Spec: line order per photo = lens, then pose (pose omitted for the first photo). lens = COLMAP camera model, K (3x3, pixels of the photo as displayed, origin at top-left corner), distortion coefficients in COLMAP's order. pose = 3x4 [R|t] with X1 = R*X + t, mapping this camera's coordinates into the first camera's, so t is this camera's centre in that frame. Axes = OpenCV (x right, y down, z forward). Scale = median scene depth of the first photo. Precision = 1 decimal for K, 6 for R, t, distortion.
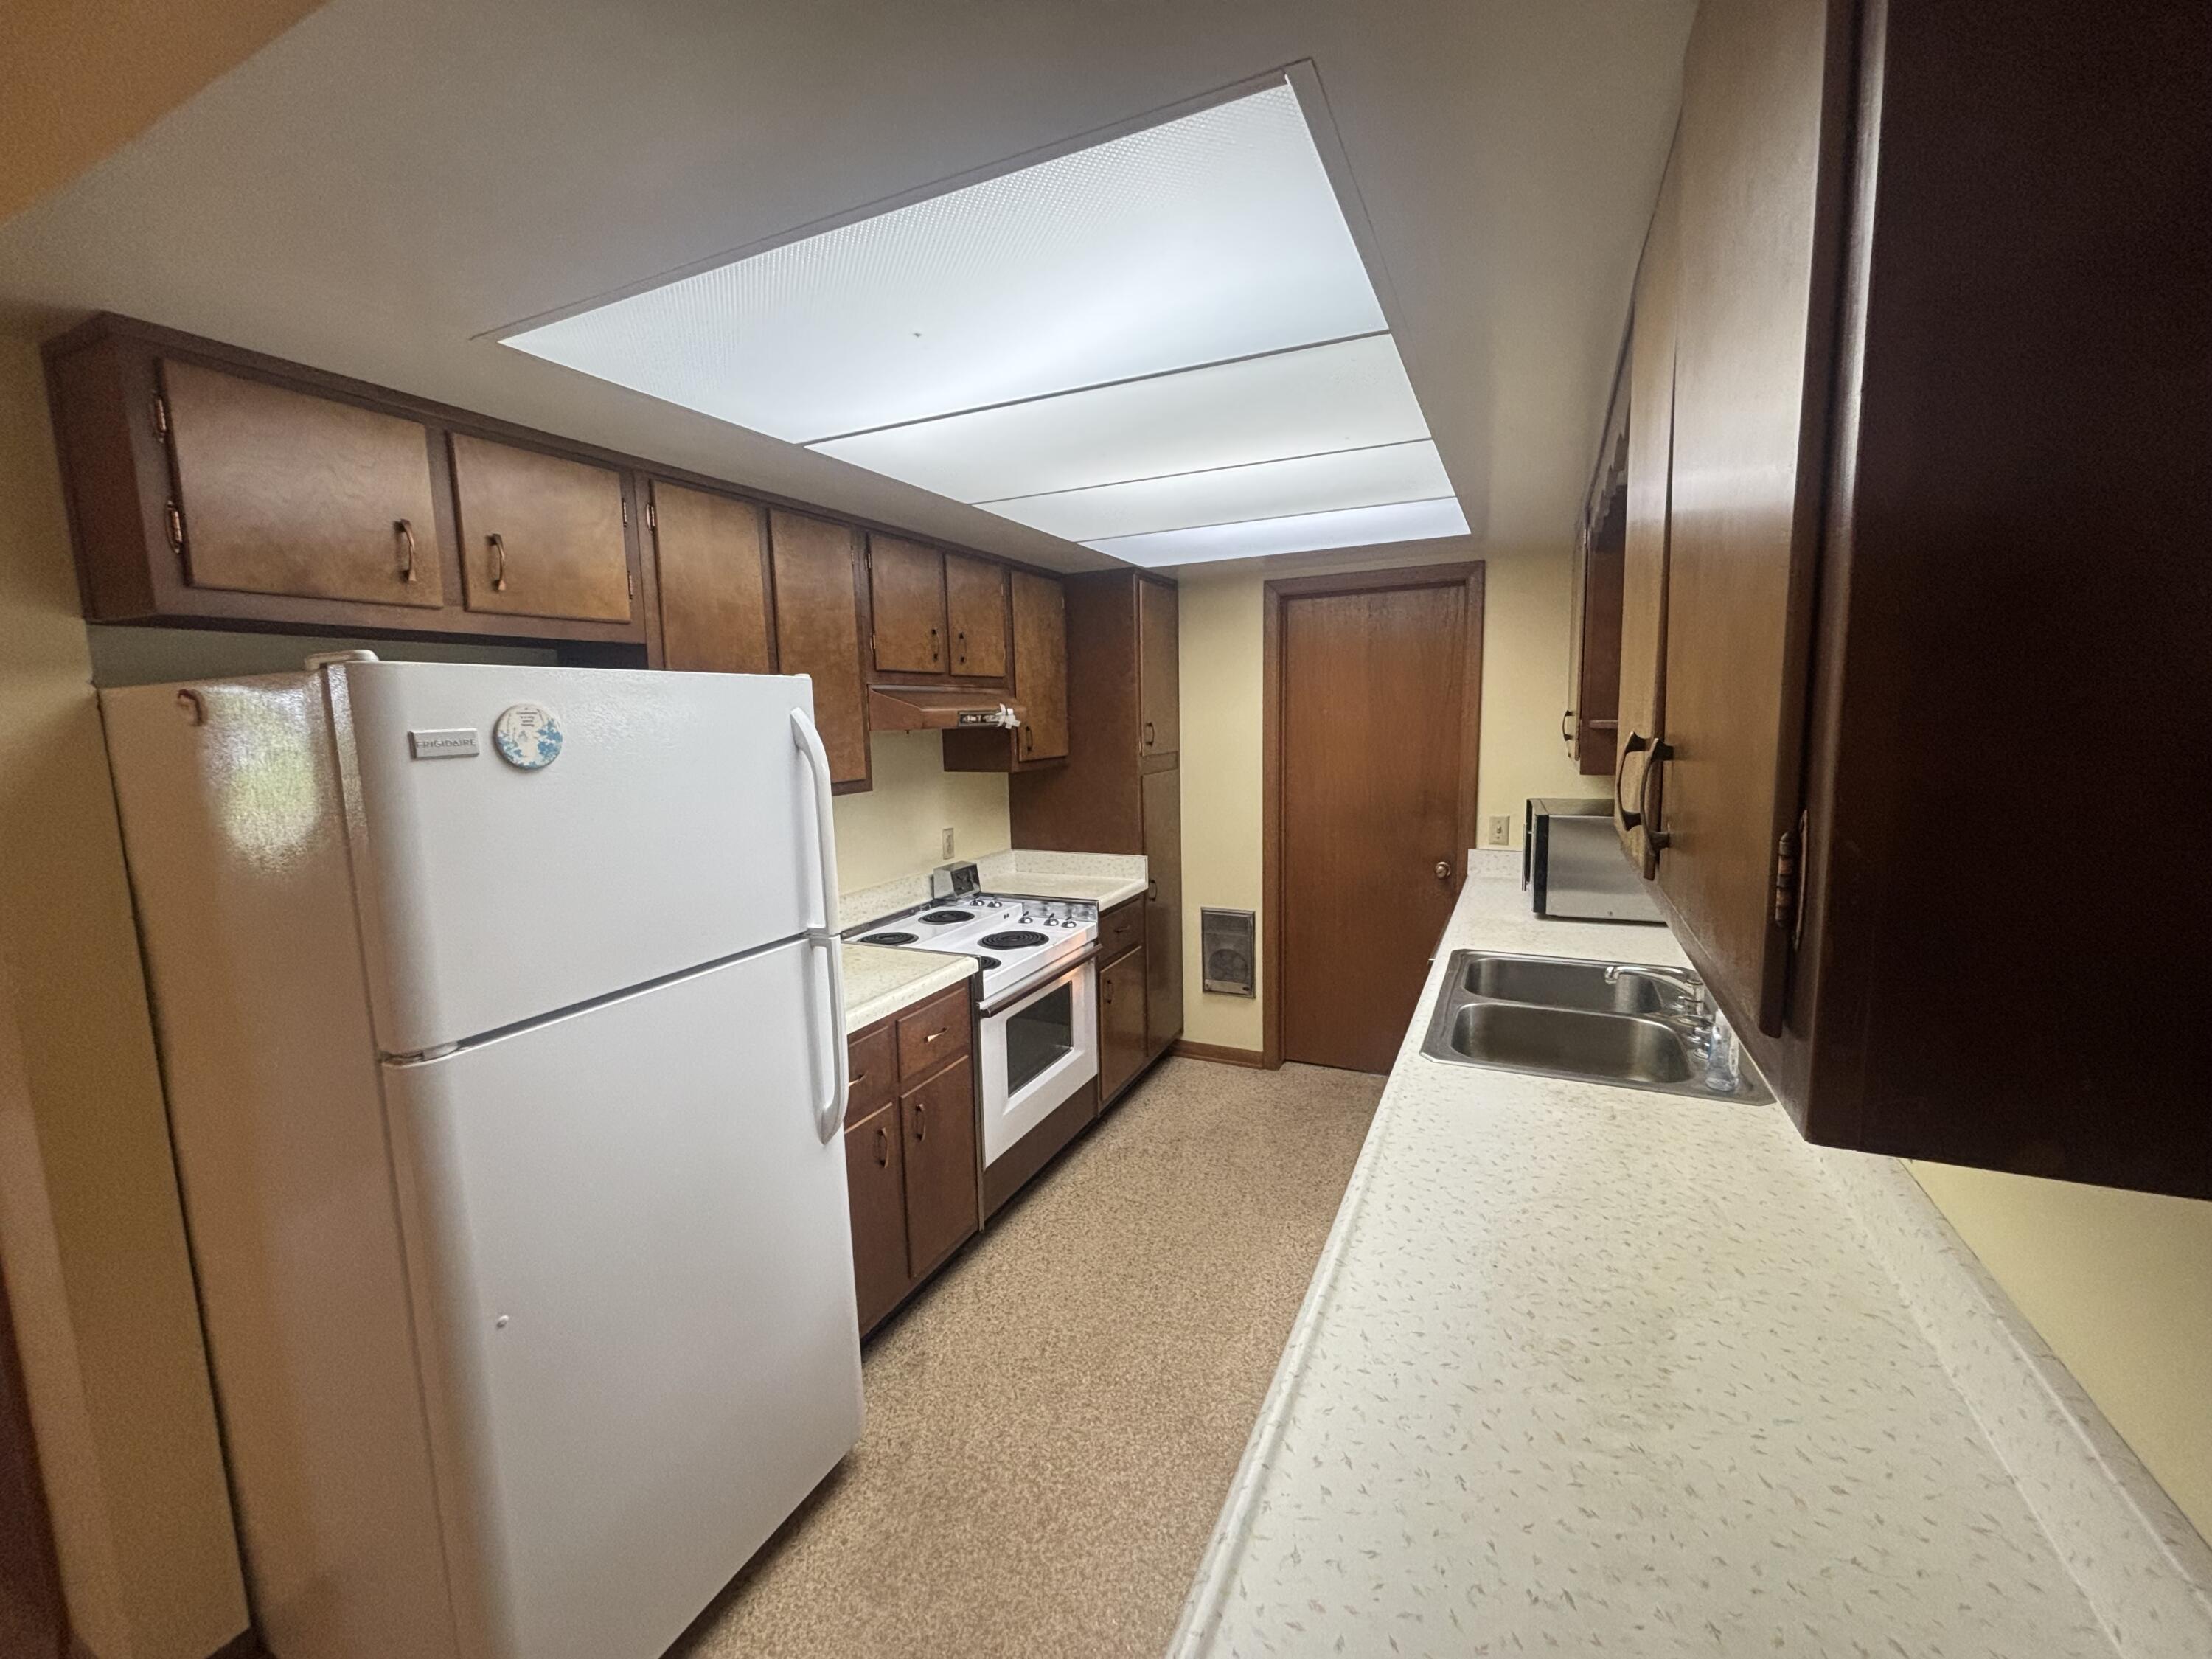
lens RADIAL K [[888.3, 0, 1108.4], [0, 888.3, 823.4], [0, 0, 1]] dist [0.001582, 0.000164]
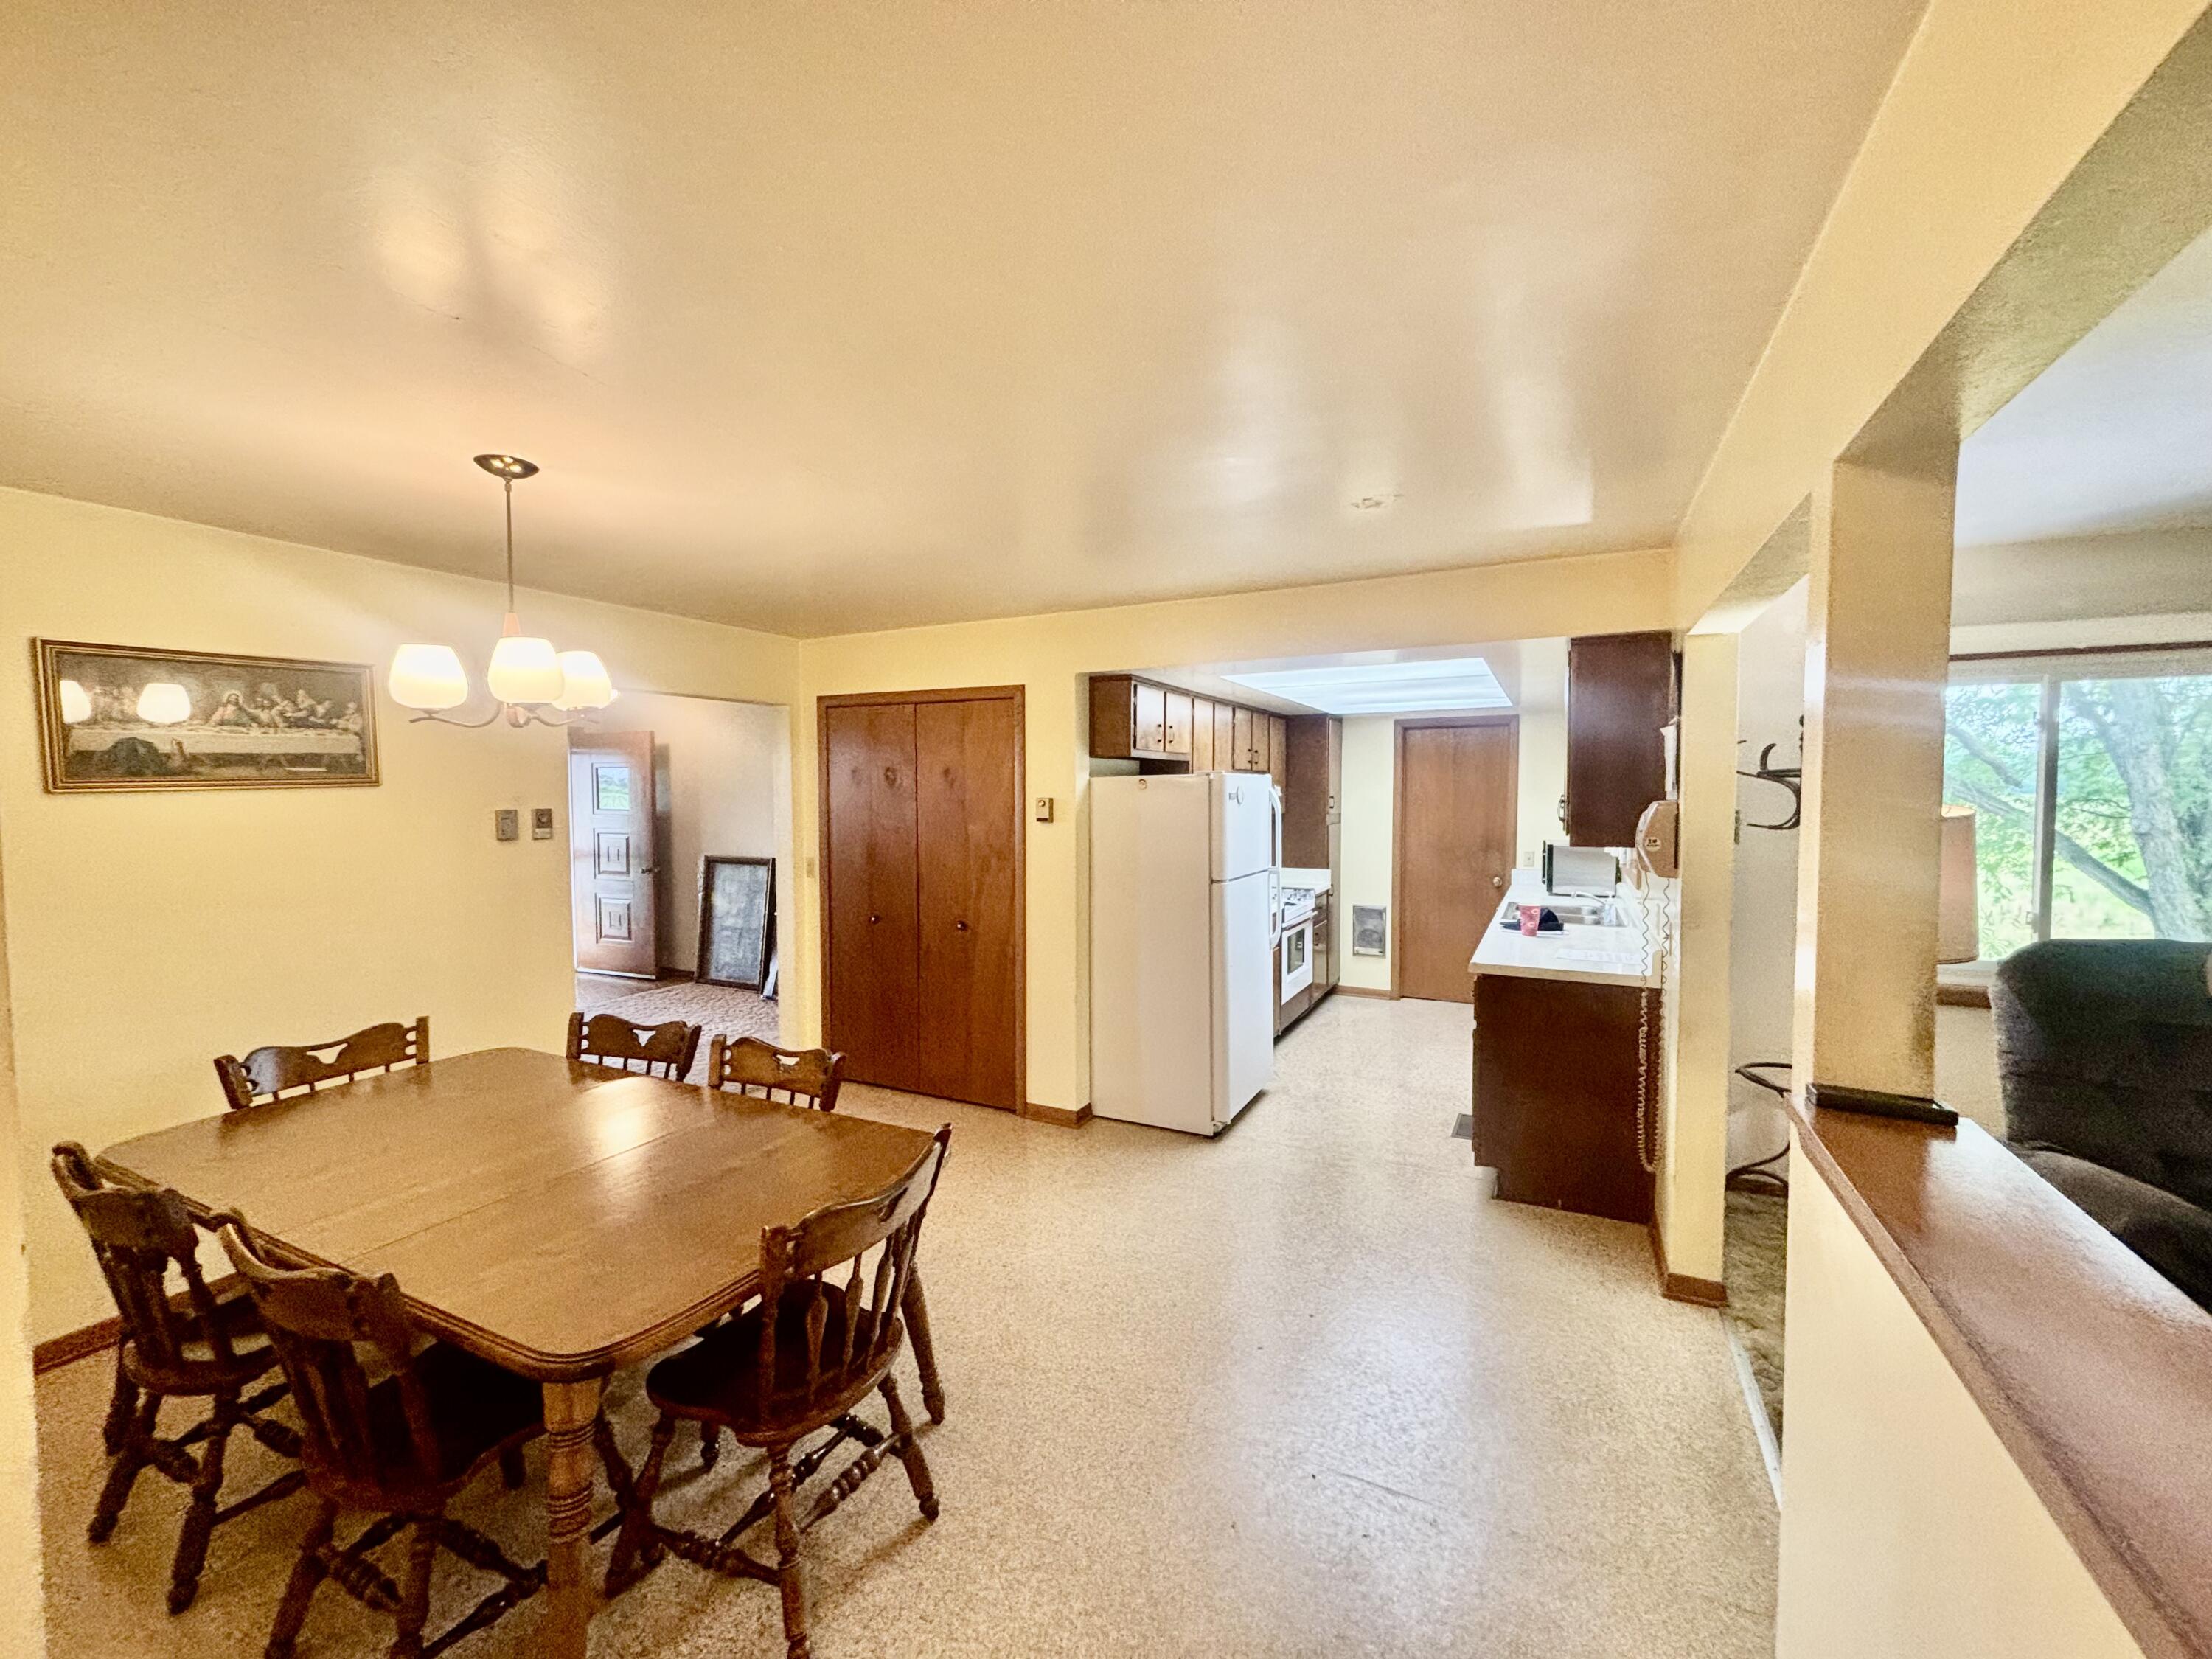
lens RADIAL K [[888.3, 0, 1108.4], [0, 888.3, 823.4], [0, 0, 1]] dist [0.001582, 0.000164]
pose [[0.999372, 0.018235, -0.030385, -0.350786], [-0.020808, 0.996023, -0.086638, 0.107815], [0.028685, 0.087216, 0.995776, -0.809387]]
